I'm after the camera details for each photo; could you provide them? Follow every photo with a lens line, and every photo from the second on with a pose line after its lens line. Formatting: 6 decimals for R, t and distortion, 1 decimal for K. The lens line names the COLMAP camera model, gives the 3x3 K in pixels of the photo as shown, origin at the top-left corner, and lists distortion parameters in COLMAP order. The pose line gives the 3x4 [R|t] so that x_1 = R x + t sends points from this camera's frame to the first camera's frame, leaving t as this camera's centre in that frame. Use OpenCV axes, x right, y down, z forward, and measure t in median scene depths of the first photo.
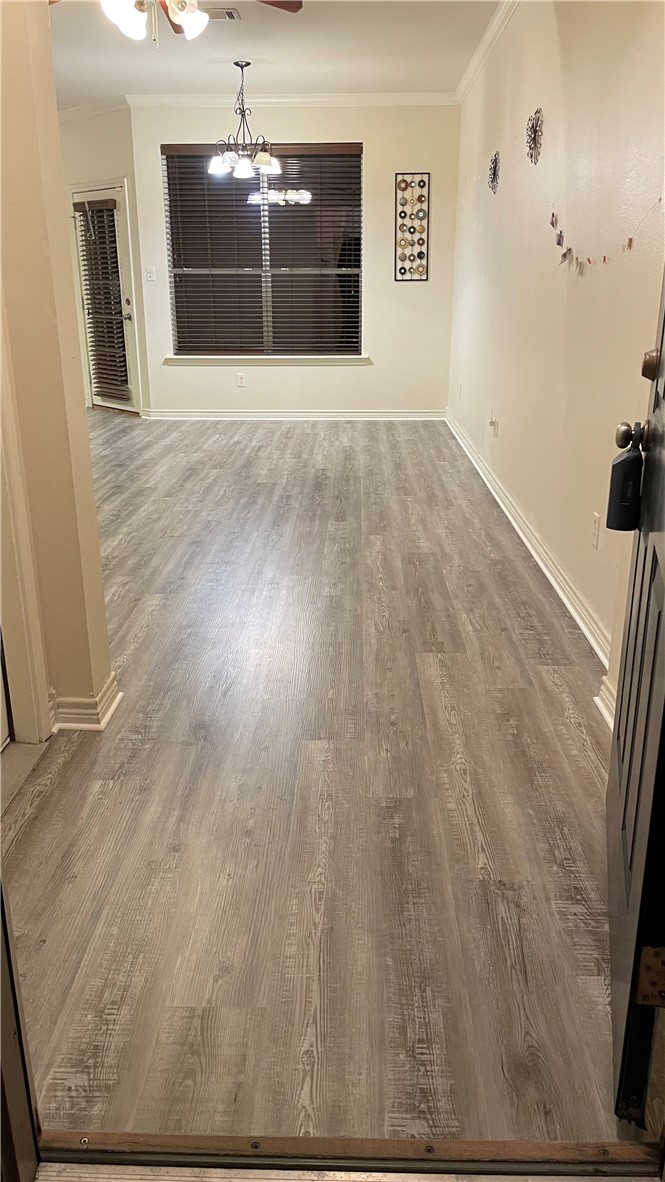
lens RADIAL K [[889.0, 0, 332.9], [0, 889.0, 586.4], [0, 0, 1]] dist [0.099691, -0.127887]
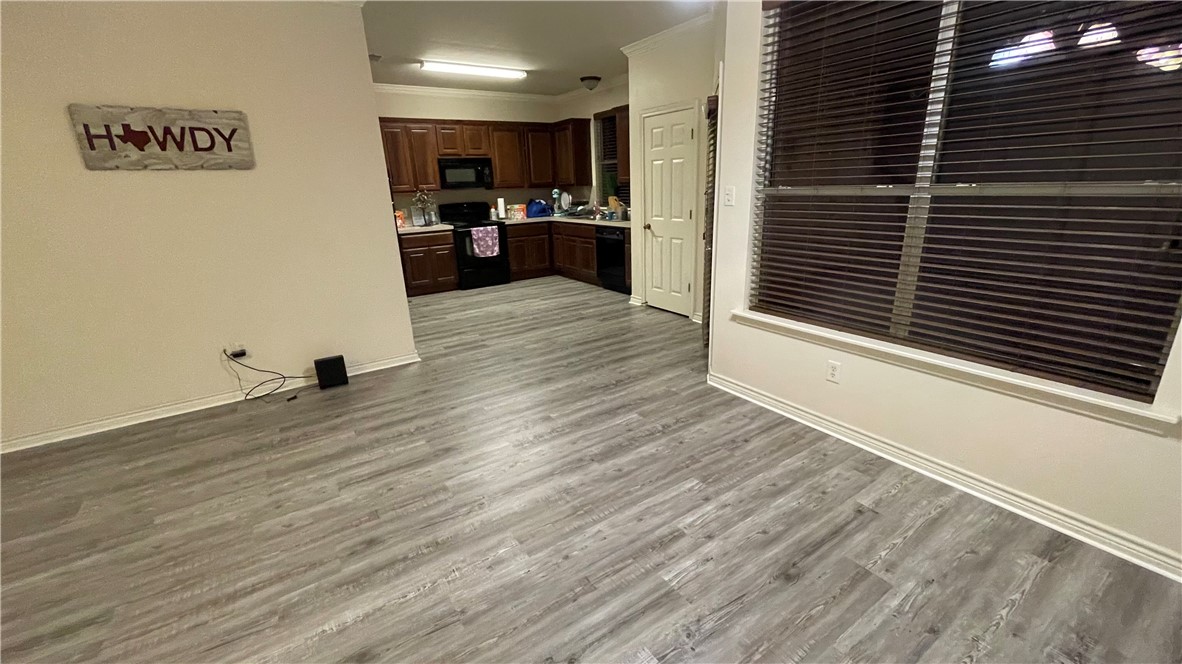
lens RADIAL K [[479.4, 0, 591.8], [0, 479.4, 331.0], [0, 0, 1]] dist [-0.000534, -0.000905]
pose [[0.575252, 0.225329, -0.786328, 0.066258], [-0.225560, 0.967735, 0.112300, -0.363148], [0.786262, 0.112763, 0.607517, 0.968830]]
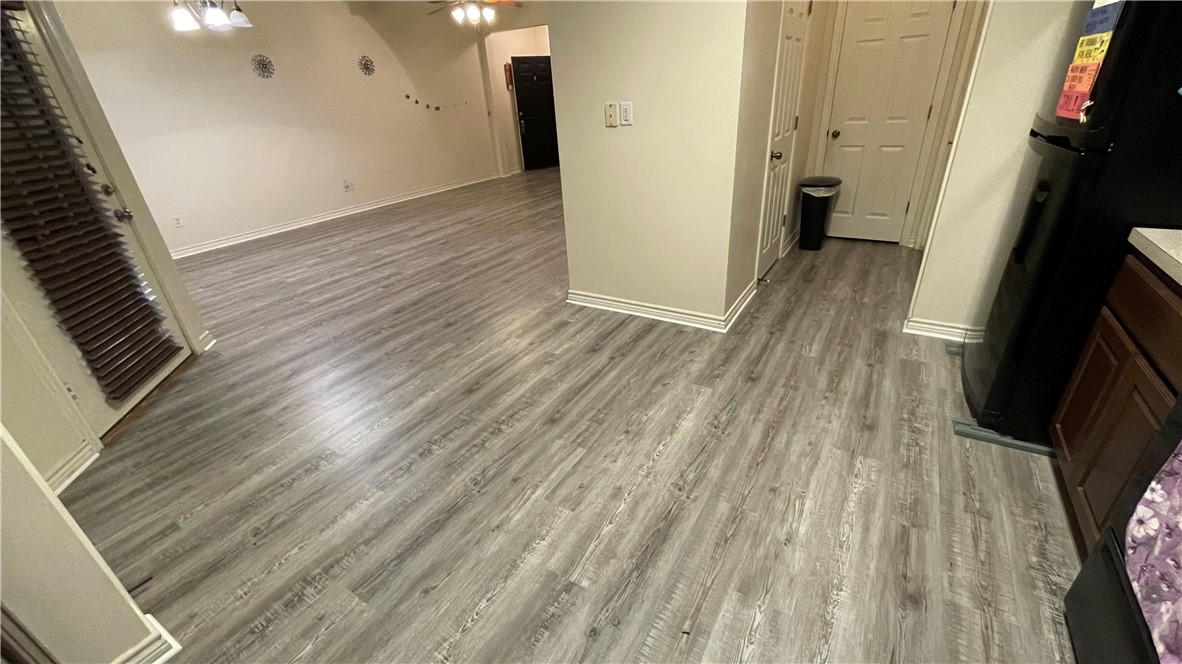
lens RADIAL K [[480.7, 0, 590.6], [0, 480.7, 329.5], [0, 0, 1]] dist [-0.002176, 0.000158]
pose [[-0.861988, -0.178194, 0.474578, -0.918003], [0.216270, 0.717439, 0.662200, -0.547917], [-0.458481, 0.673445, -0.579886, 1.549137]]
